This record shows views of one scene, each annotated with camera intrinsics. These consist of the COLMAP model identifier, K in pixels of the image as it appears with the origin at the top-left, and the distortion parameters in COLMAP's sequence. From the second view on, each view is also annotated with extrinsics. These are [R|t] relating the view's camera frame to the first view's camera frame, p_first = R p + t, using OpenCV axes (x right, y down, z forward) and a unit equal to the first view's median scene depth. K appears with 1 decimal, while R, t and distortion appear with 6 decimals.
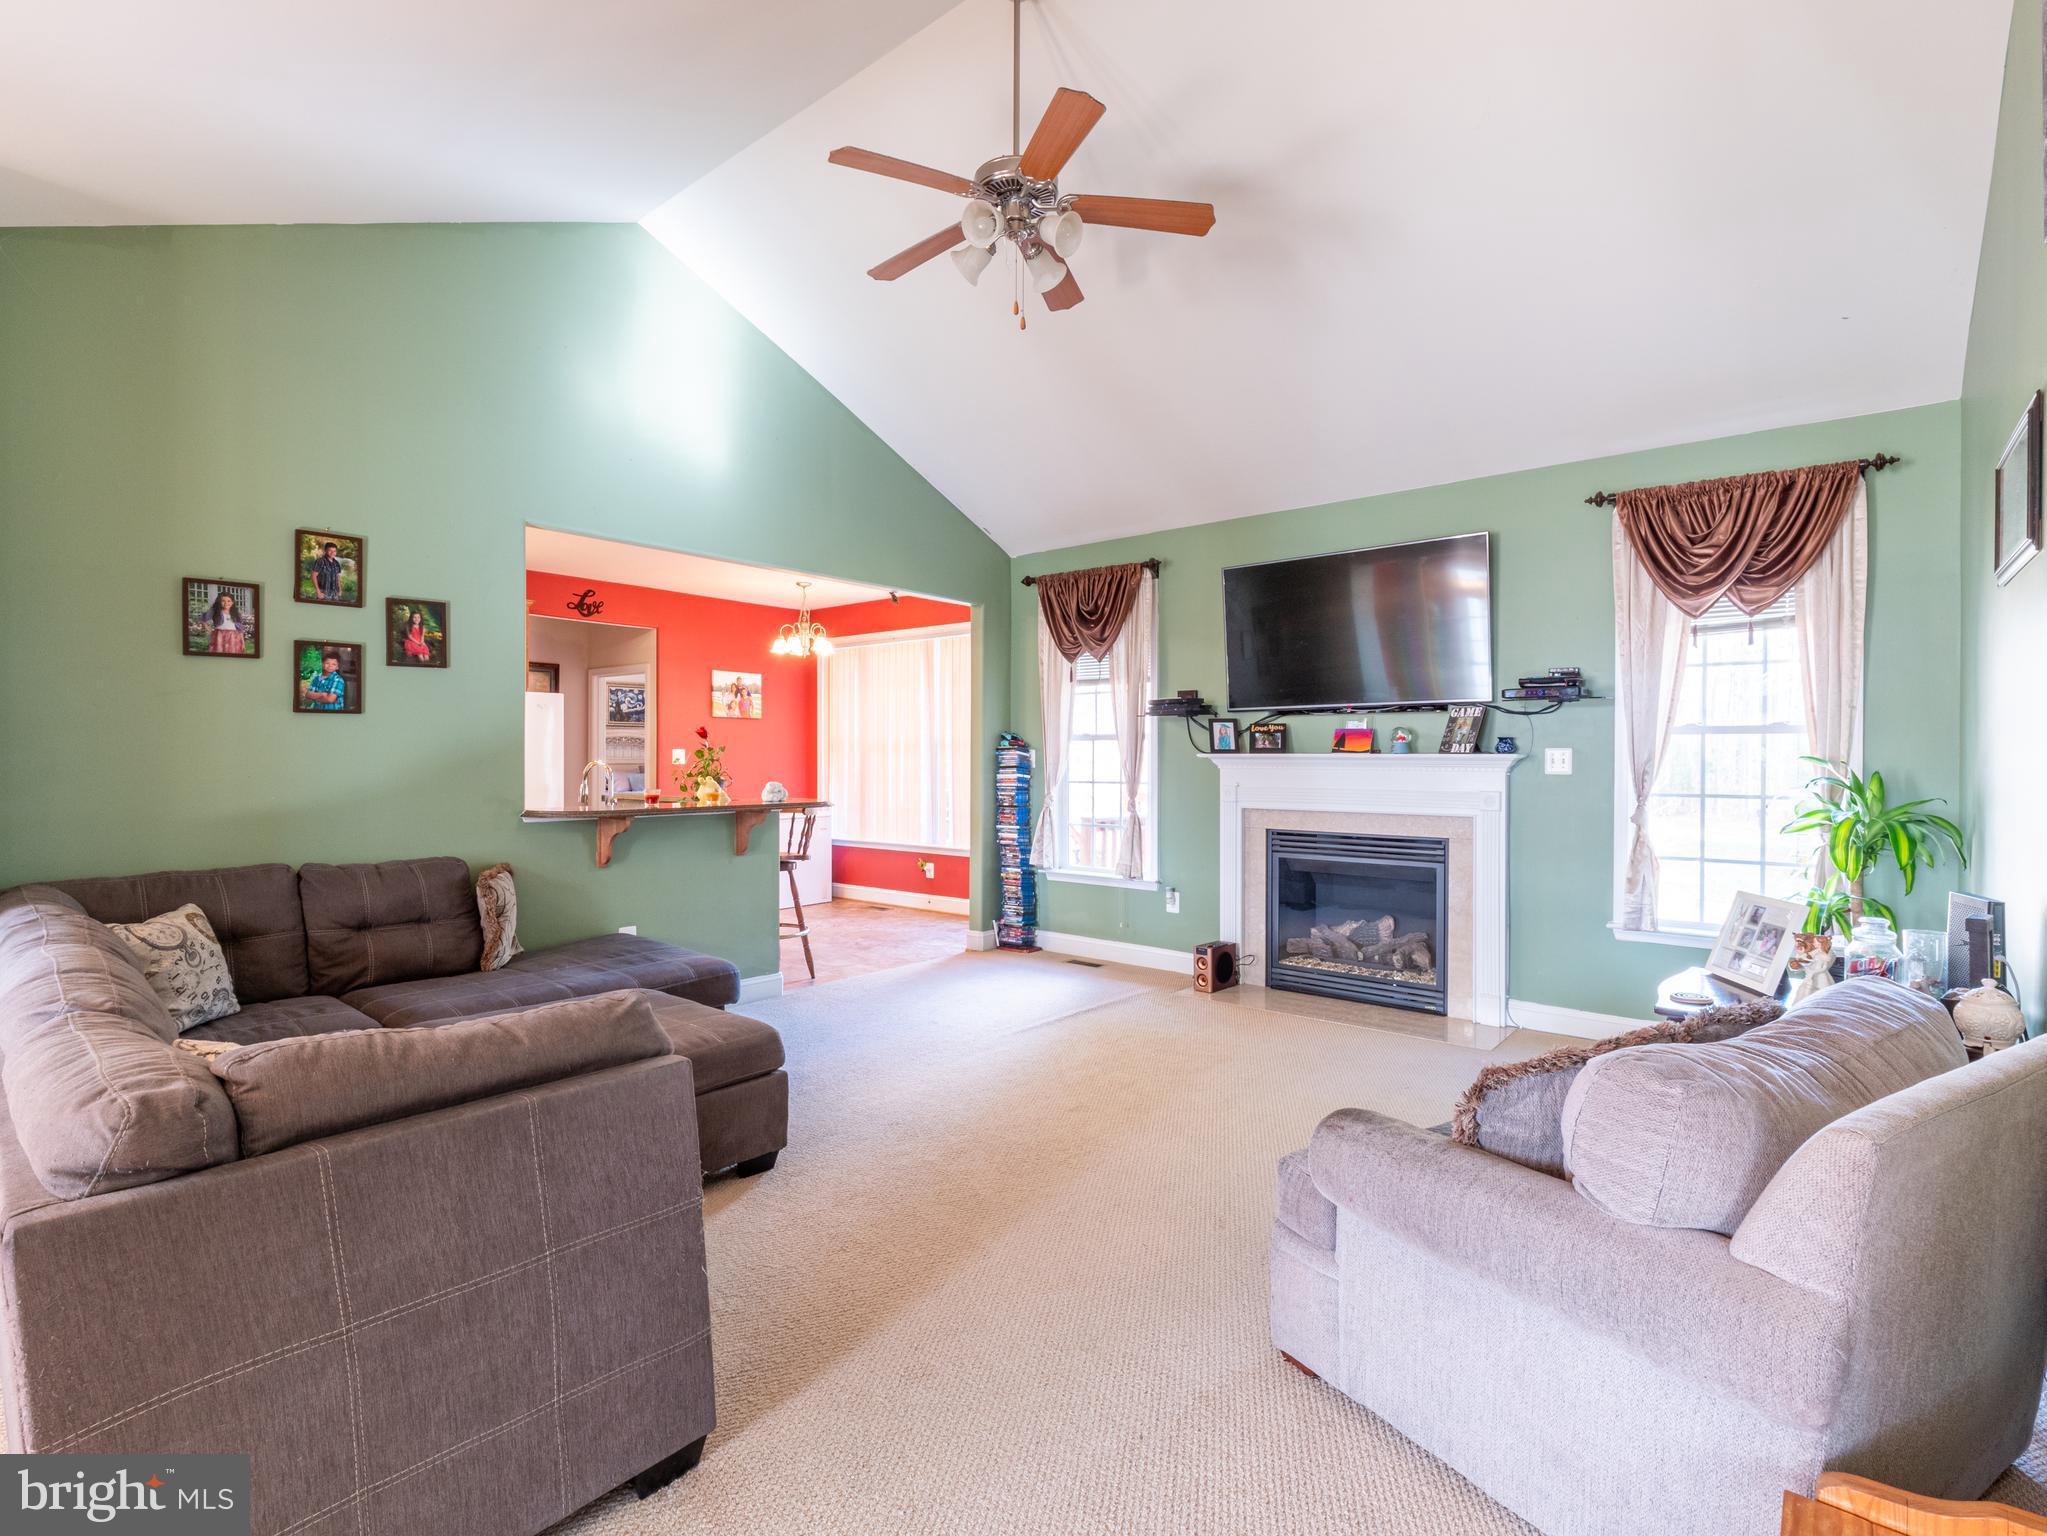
lens RADIAL K [[998.6, 0, 1023.5], [0, 998.6, 768.0], [0, 0, 1]] dist [0.002423, -0.009916]
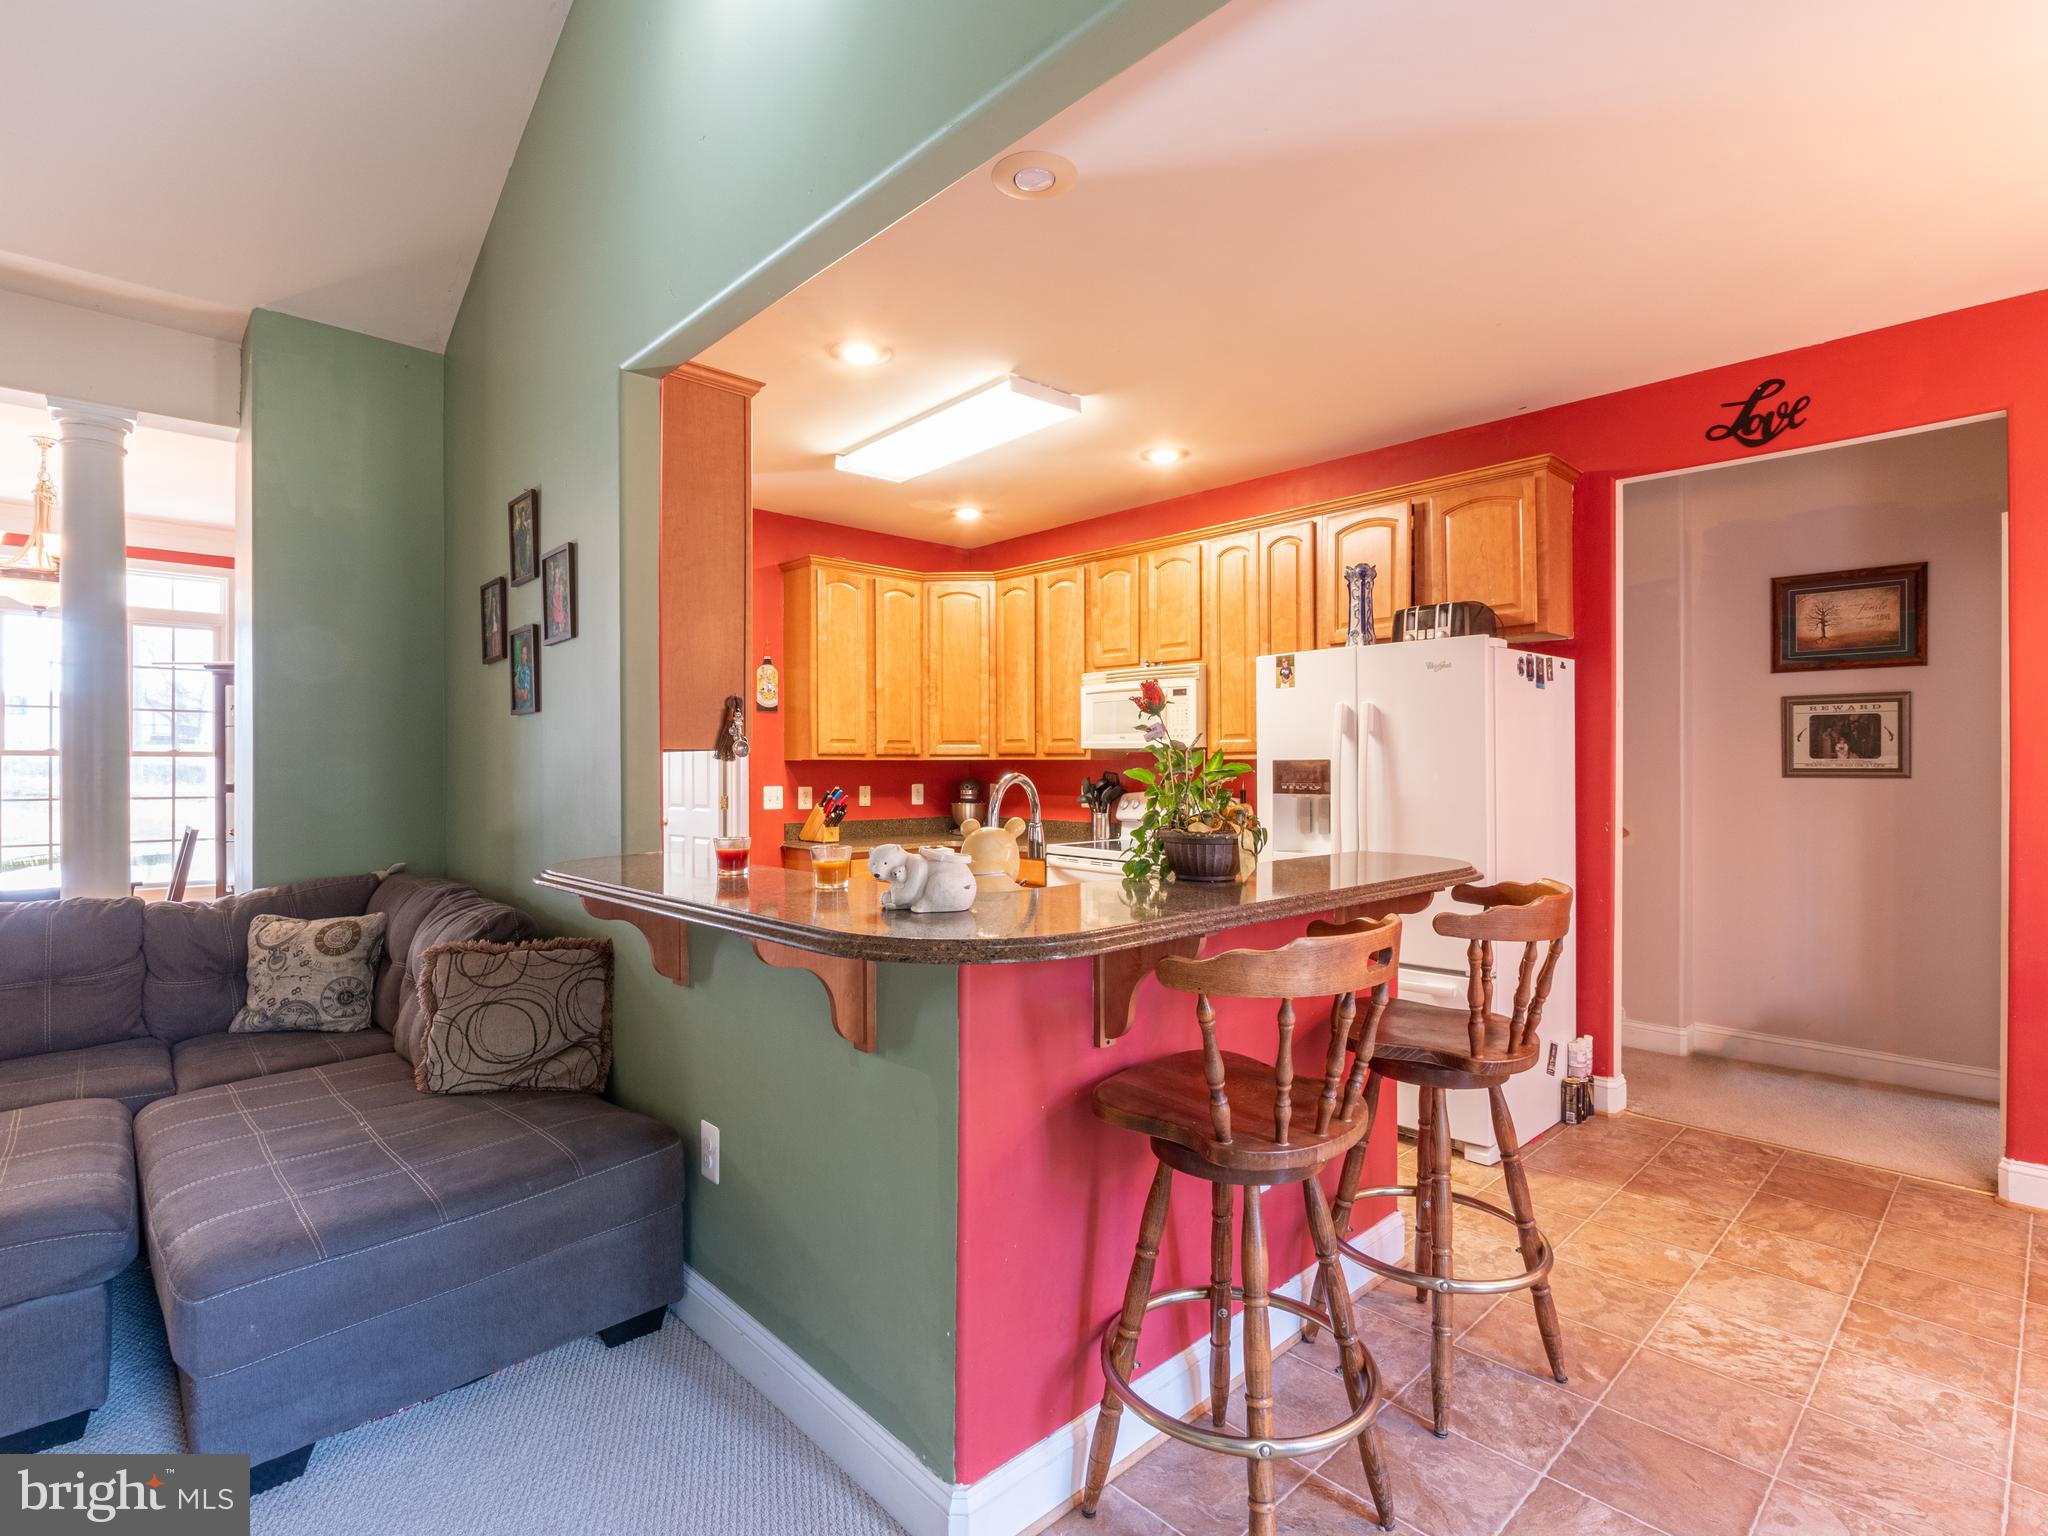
lens RADIAL K [[998.9, 0, 1021.0], [0, 998.9, 773.0], [0, 0, 1]] dist [-0.003746, -0.002209]
pose [[-0.118678, 0.002617, -0.992929, 0.055608], [-0.011989, 0.999920, 0.004068, -0.009740], [0.992860, 0.012387, -0.118637, 1.199576]]
